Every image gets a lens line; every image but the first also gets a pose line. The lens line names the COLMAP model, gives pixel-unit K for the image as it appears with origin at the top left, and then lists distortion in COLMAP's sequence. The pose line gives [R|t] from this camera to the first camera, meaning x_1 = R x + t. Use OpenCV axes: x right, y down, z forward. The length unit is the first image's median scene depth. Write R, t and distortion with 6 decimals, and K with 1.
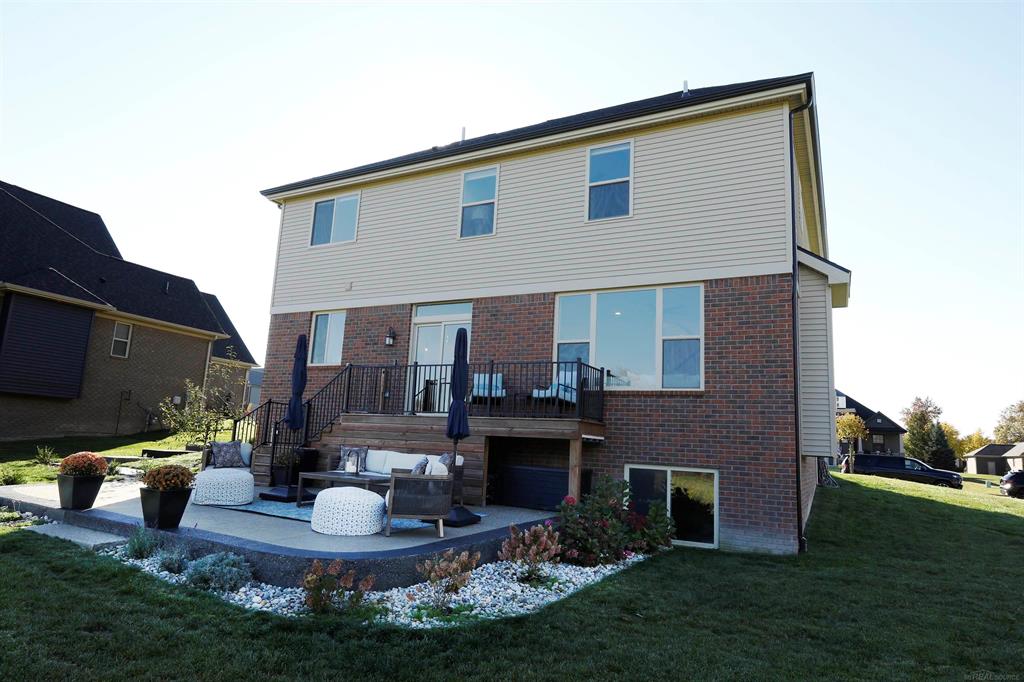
lens RADIAL K [[618.8, 0, 512.0], [0, 618.8, 341.0], [0, 0, 1]] dist [0.000778, 0.000178]
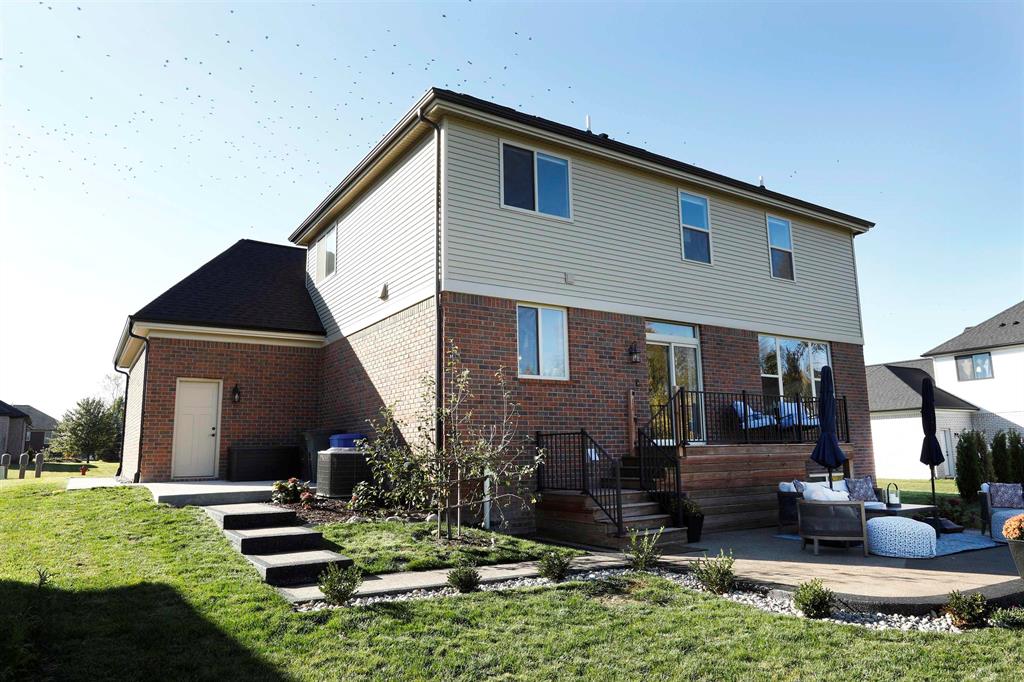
lens RADIAL K [[670.2, 0, 512.0], [0, 670.2, 341.0], [0, 0, 1]] dist [0.000946, 0.000175]
pose [[0.488034, 0.089587, 0.868215, -1.051366], [-0.105890, 0.993448, -0.042987, 0.034190], [-0.866377, -0.070957, 0.494323, 0.658503]]
